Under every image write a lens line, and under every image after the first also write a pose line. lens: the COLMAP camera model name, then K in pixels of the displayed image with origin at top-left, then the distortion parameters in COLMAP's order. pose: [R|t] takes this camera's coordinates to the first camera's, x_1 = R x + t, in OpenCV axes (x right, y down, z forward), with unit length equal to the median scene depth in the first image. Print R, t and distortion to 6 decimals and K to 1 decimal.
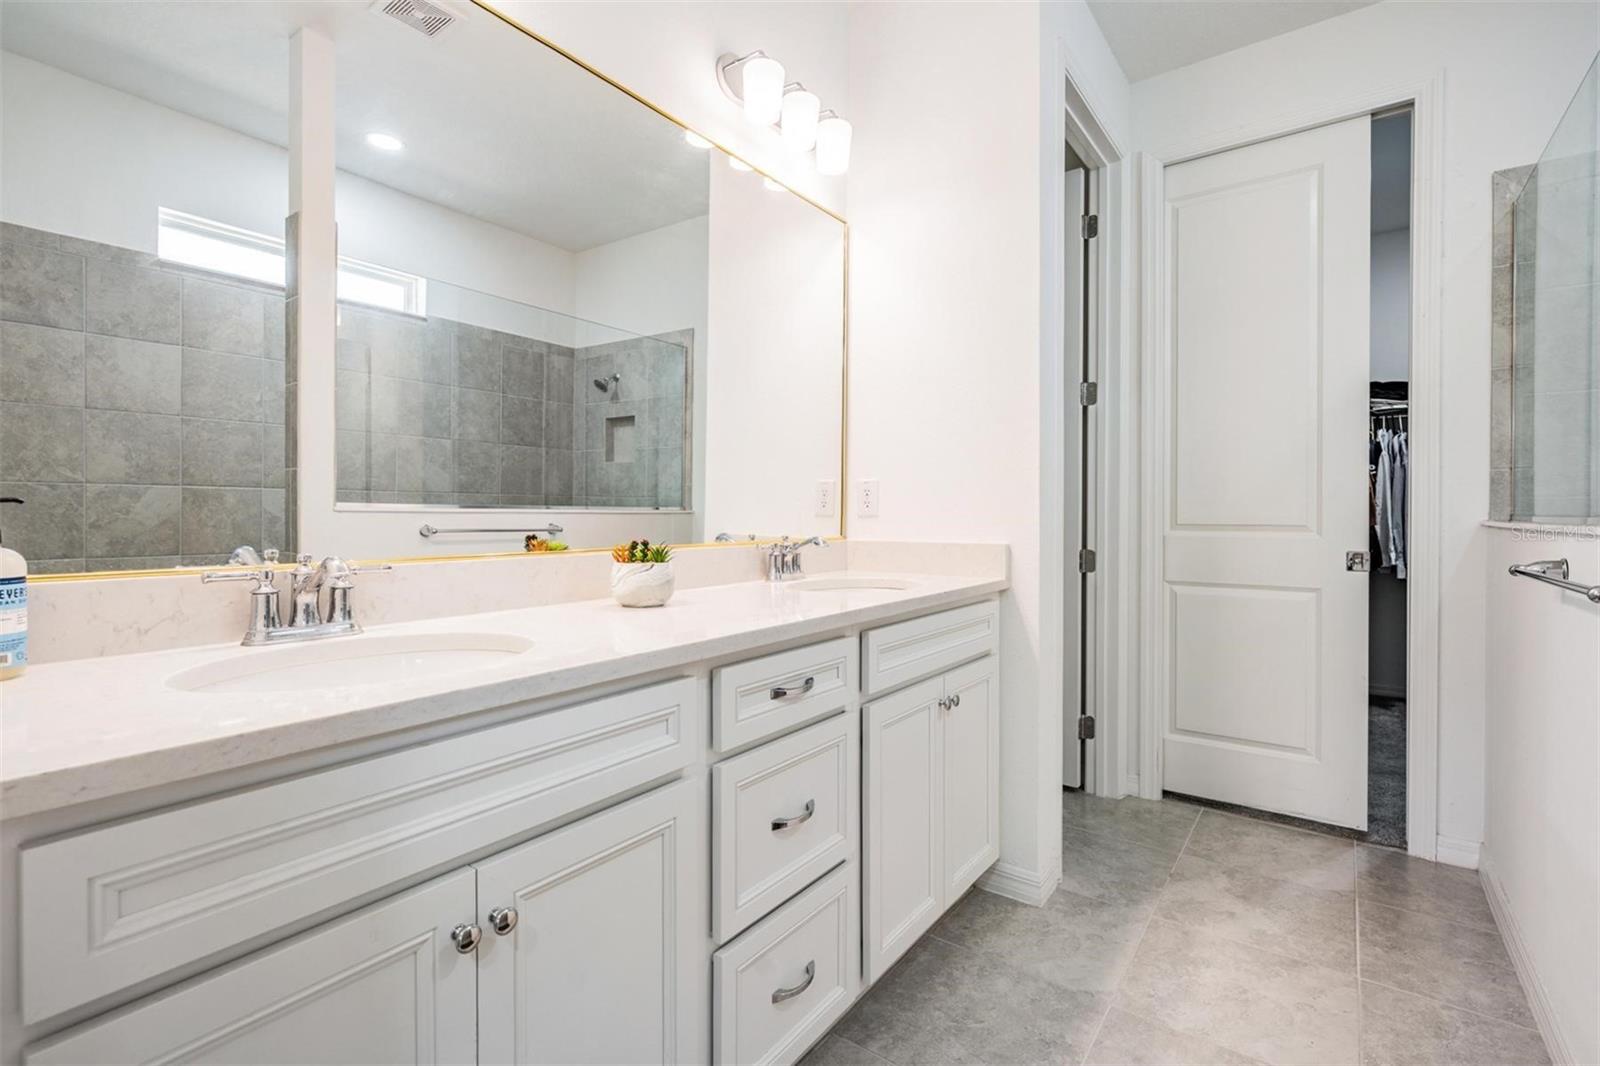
lens RADIAL K [[745.0, 0, 801.2], [0, 745.0, 522.0], [0, 0, 1]] dist [0.002704, -0.000820]
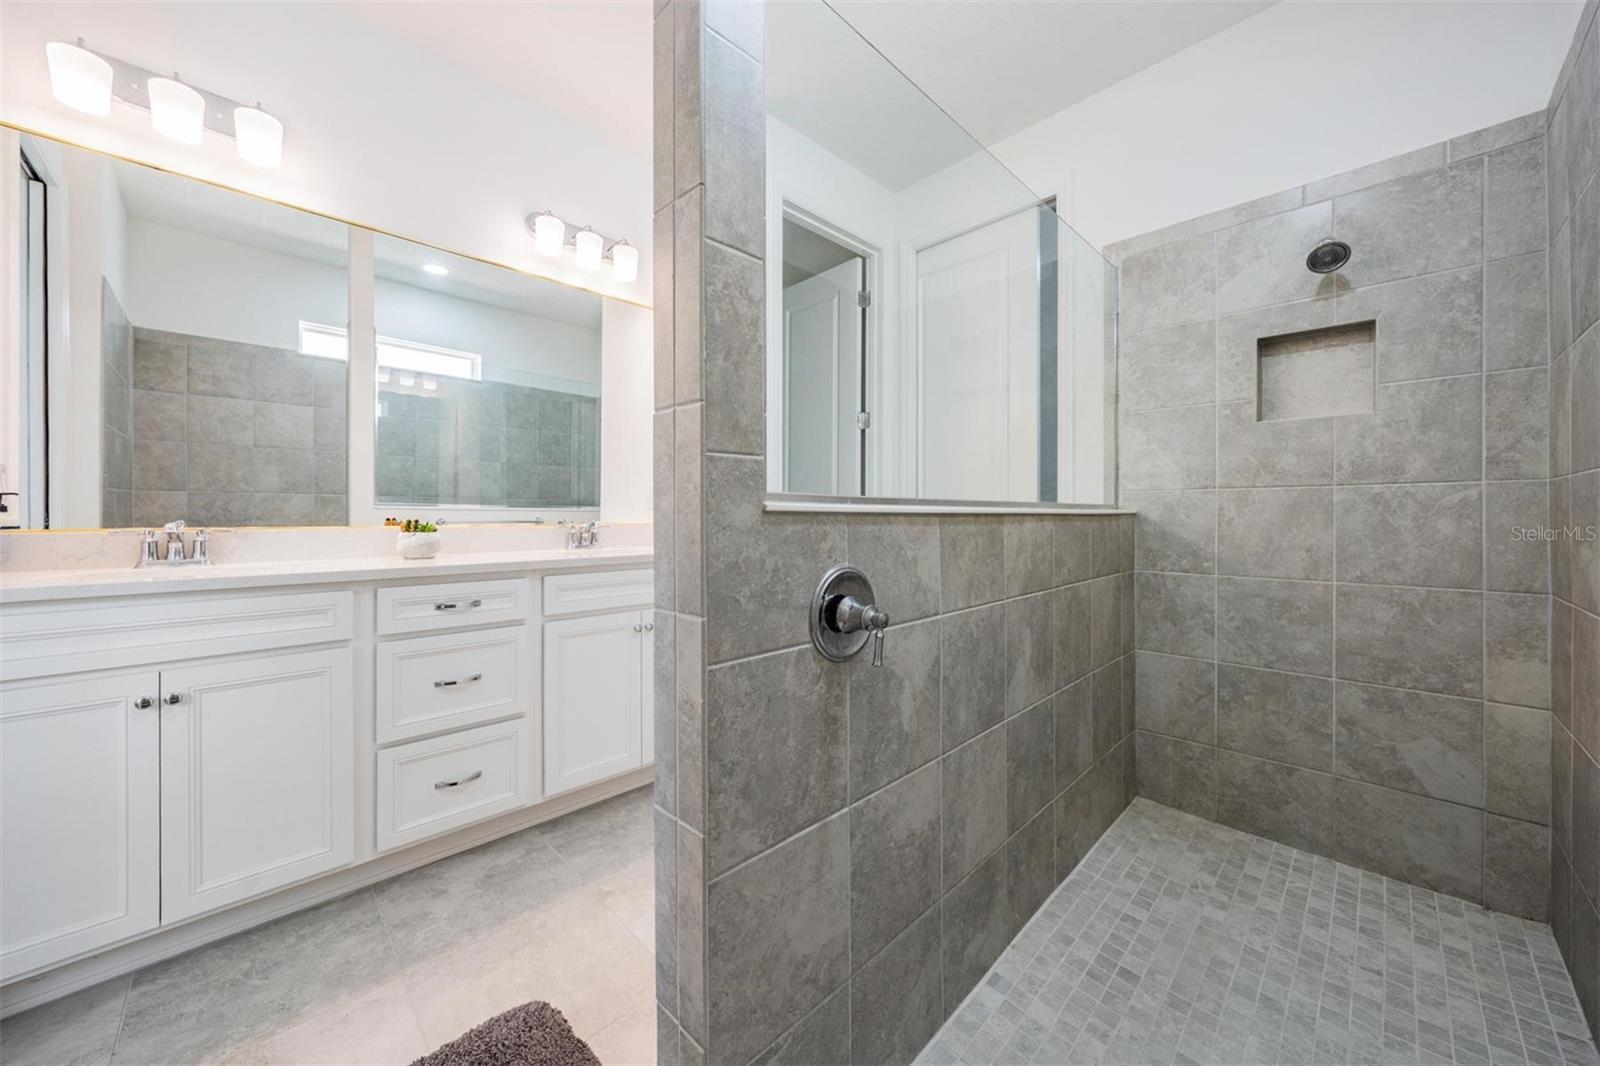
lens RADIAL K [[584.8, 0, 803.4], [0, 584.8, 527.4], [0, 0, 1]] dist [-0.001775, -0.000176]
pose [[0.987819, 0.000911, -0.155604, 0.625718], [-0.000046, 0.999985, 0.005557, 0.025849], [0.155607, -0.005483, 0.987804, -0.120062]]
